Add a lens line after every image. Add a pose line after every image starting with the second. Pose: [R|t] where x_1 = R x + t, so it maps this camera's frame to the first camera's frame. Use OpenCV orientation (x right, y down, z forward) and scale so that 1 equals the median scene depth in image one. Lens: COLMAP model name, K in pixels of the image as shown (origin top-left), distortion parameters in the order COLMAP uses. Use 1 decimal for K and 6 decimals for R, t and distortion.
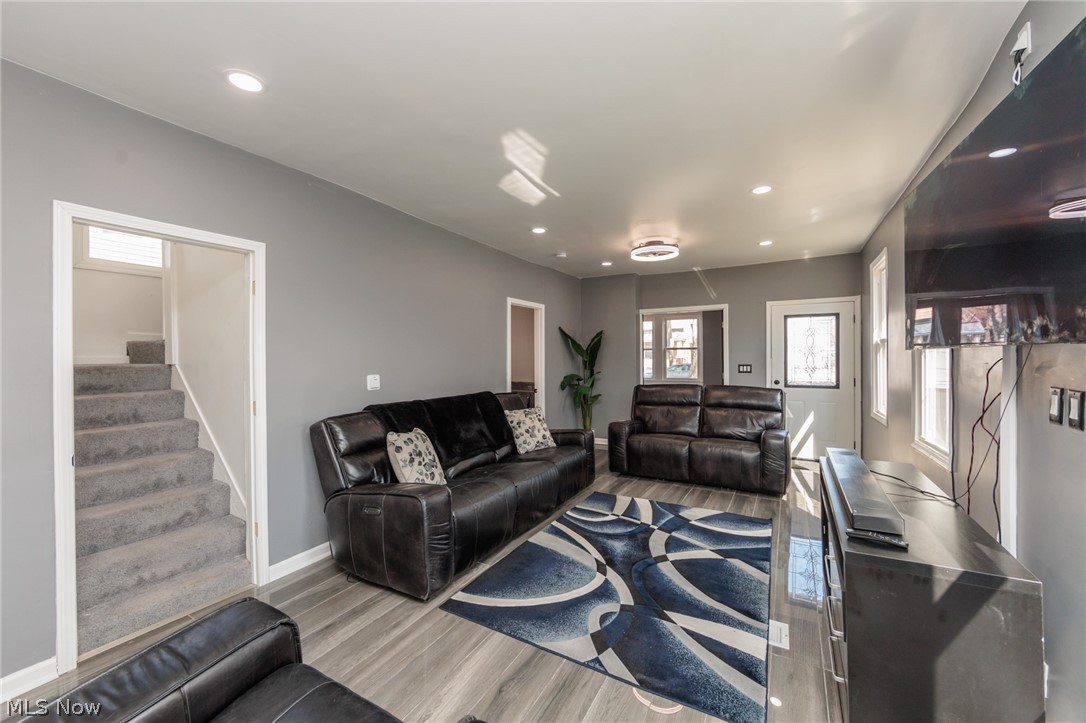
lens RADIAL K [[426.2, 0, 543.7], [0, 426.2, 359.8], [0, 0, 1]] dist [-0.000214, -0.001188]
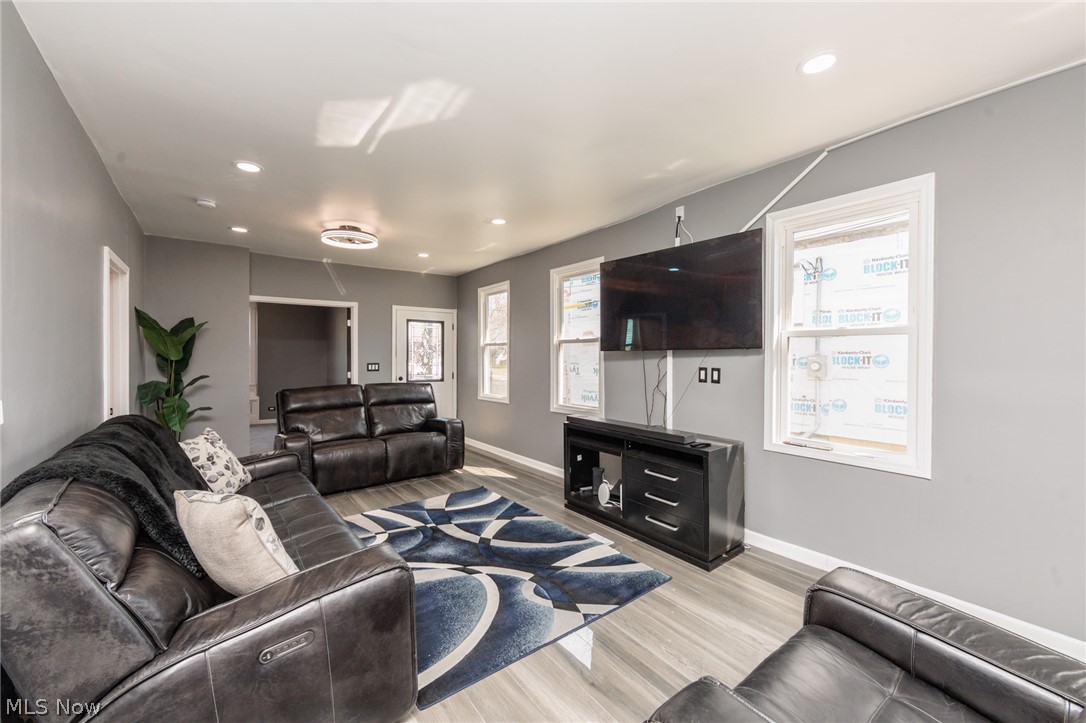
lens RADIAL K [[426.2, 0, 543.6], [0, 426.2, 359.4], [0, 0, 1]] dist [-0.000214, -0.001188]
pose [[0.382105, -0.002740, 0.924115, -0.533900], [0.005195, 0.999986, 0.000817, 0.005507], [-0.924104, 0.004488, 0.382114, 0.358822]]
